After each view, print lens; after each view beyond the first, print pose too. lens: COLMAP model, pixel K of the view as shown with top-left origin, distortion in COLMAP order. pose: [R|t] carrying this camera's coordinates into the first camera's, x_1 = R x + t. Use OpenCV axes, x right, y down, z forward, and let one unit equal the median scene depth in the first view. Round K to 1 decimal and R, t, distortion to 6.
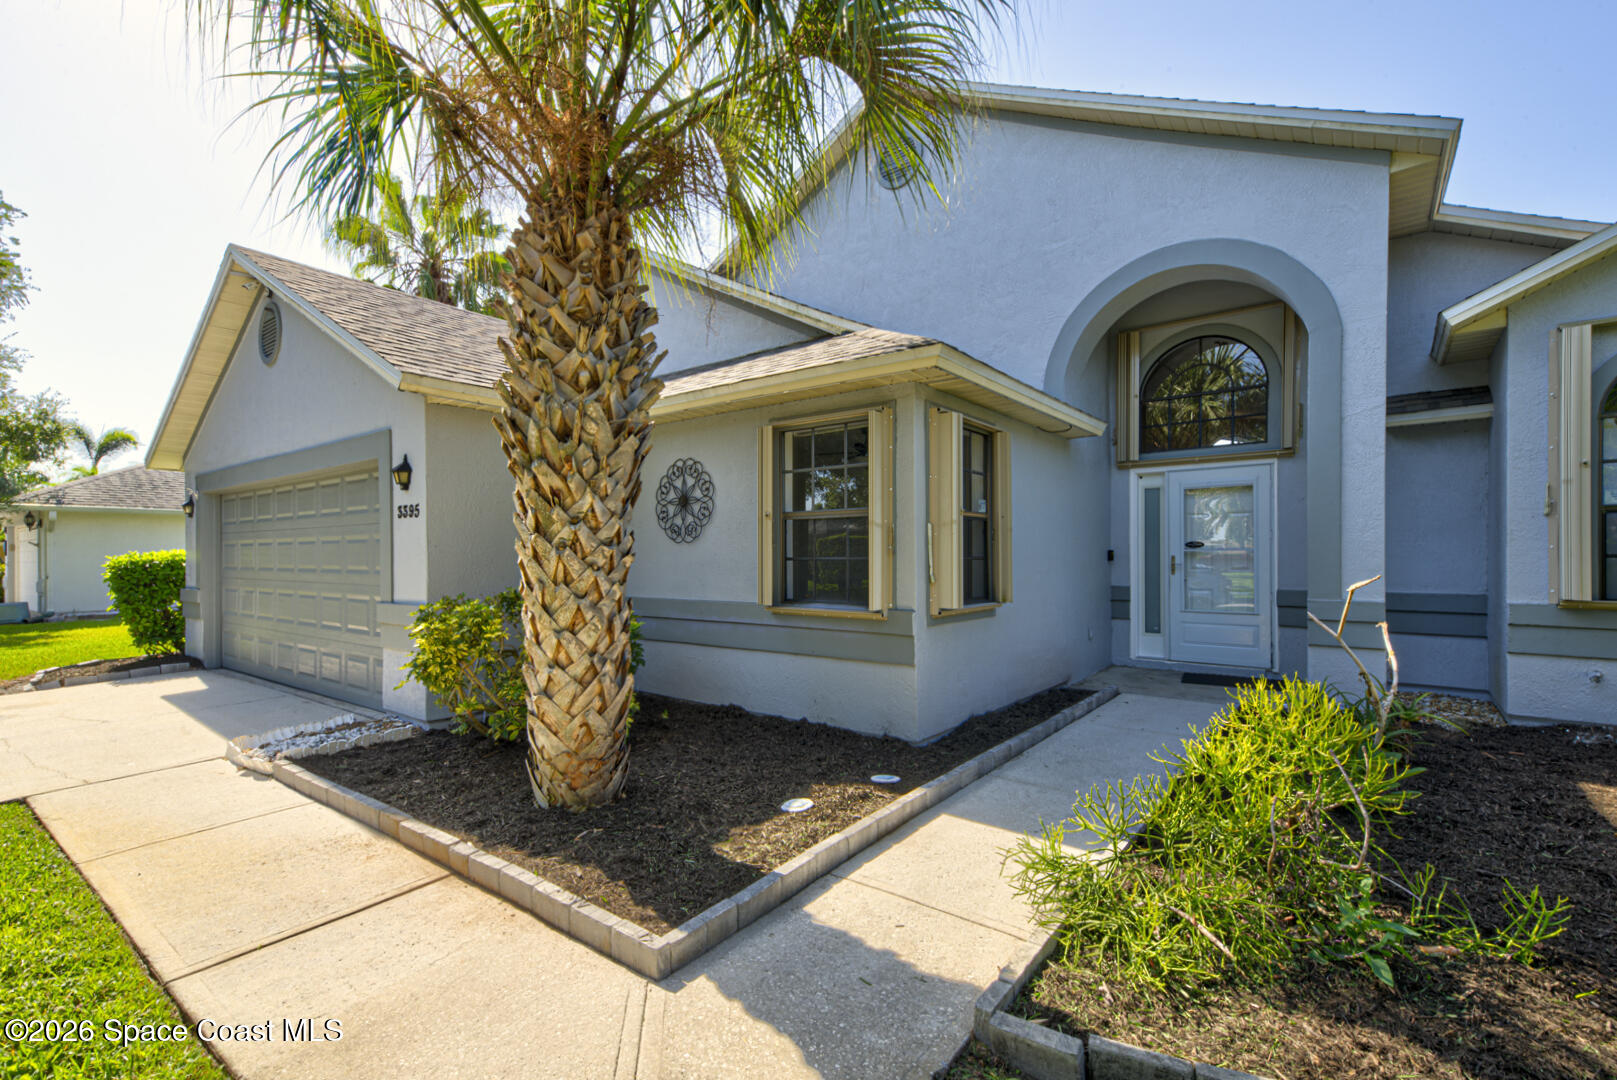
lens RADIAL K [[722.9, 0, 800.6], [0, 722.9, 555.2], [0, 0, 1]] dist [0.014401, -0.000002]
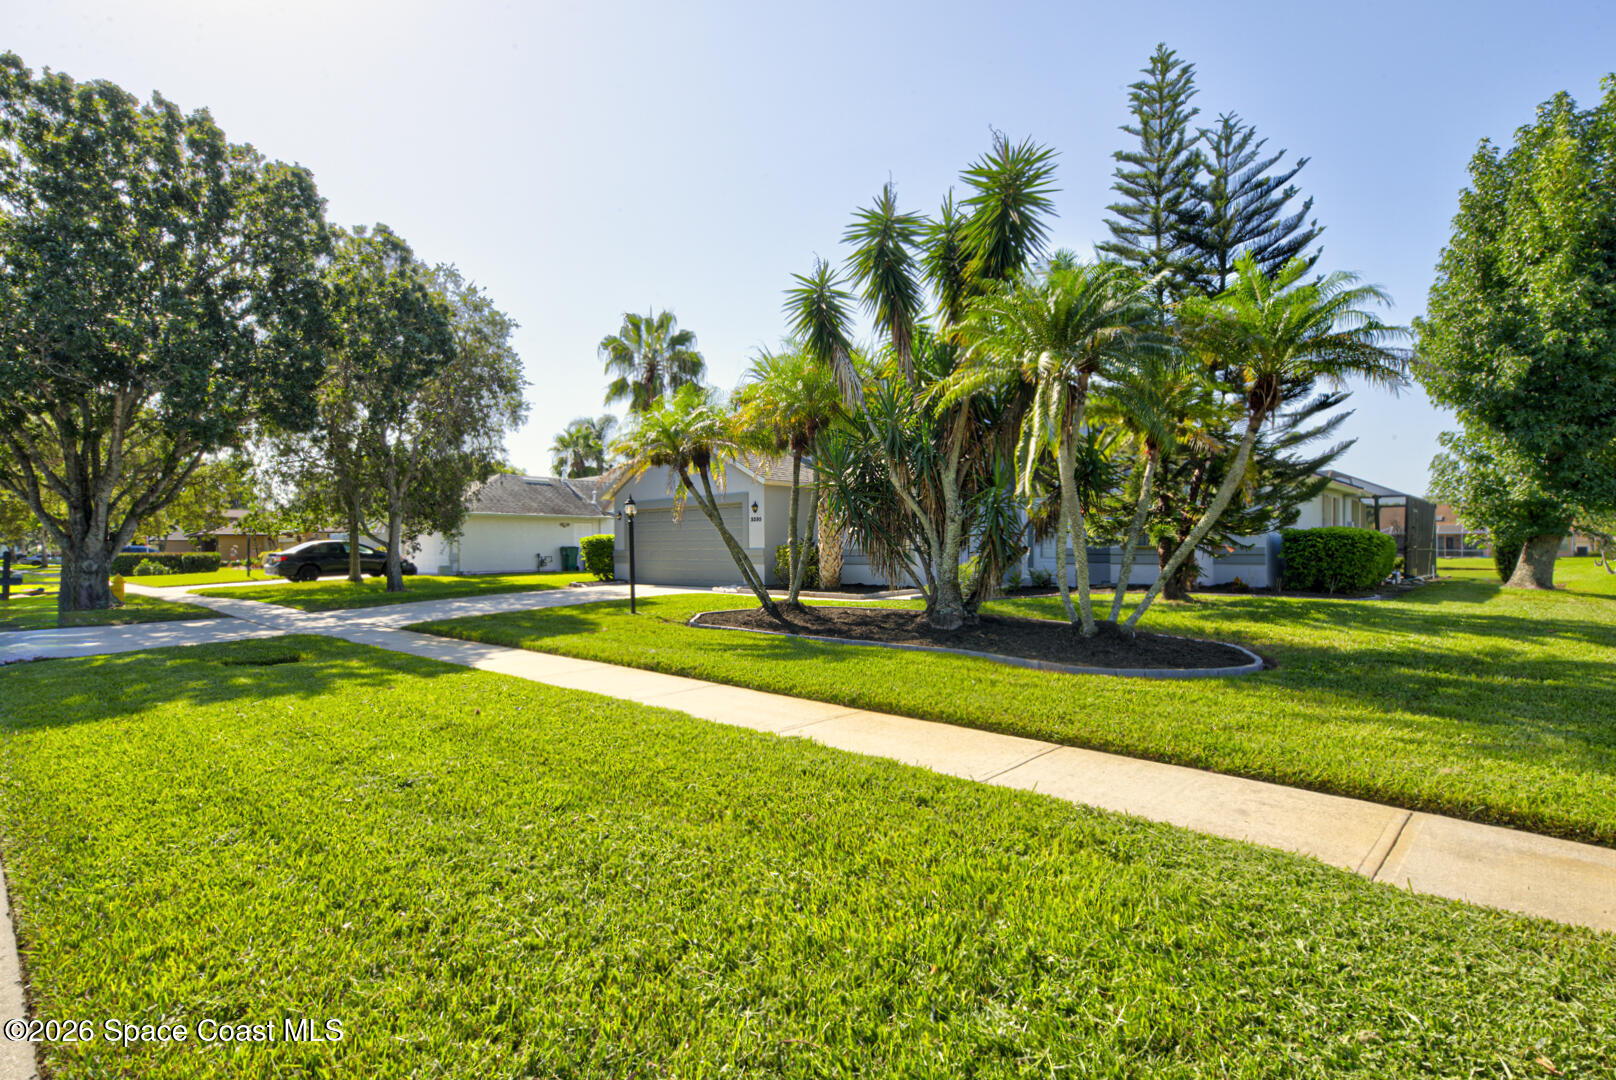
lens RADIAL K [[791.3, 0, 806.2], [0, 791.3, 539.7], [0, 0, 1]] dist [0.004721, 0.000616]
pose [[0.995659, -0.004063, -0.092989, -0.019480], [0.003346, 0.999964, -0.007859, 0.089608], [0.093018, 0.007513, 0.995636, -3.879783]]
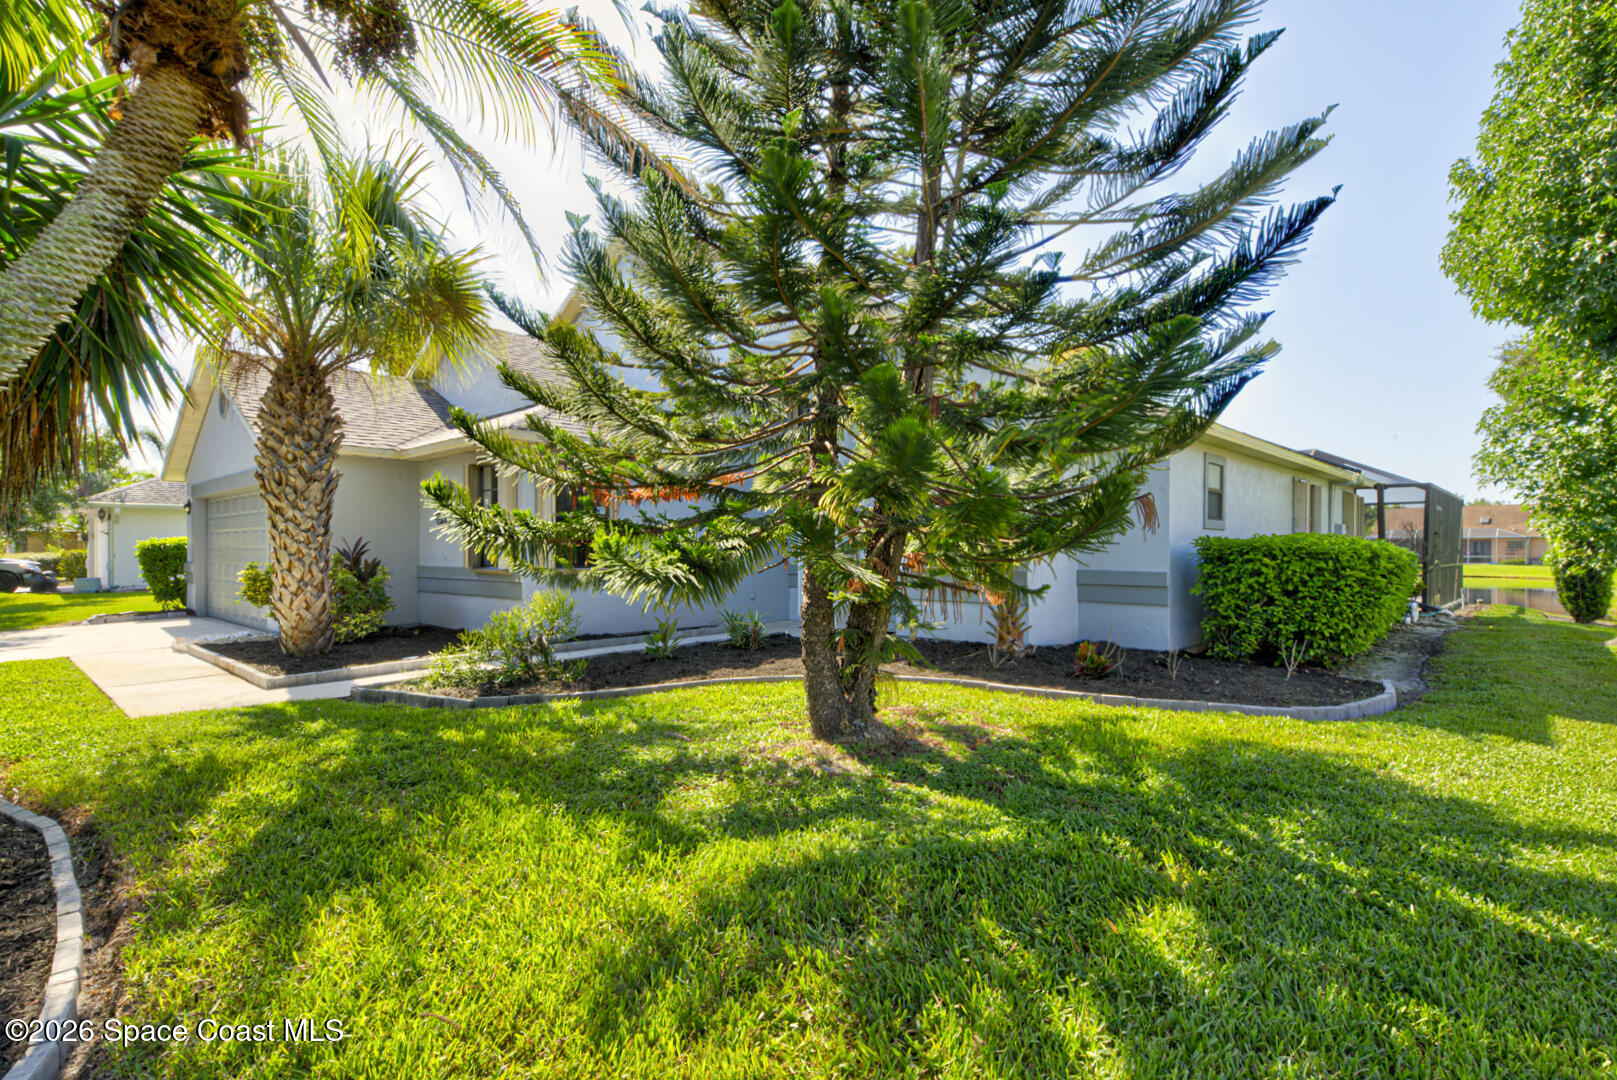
lens RADIAL K [[783.2, 0, 815.7], [0, 783.2, 548.2], [0, 0, 1]] dist [0.004618, 0.000610]
pose [[0.996196, 0.002598, -0.087100, 1.489487], [-0.002468, 0.999996, 0.001596, 0.028606], [0.087103, -0.001375, 0.996198, -1.239225]]
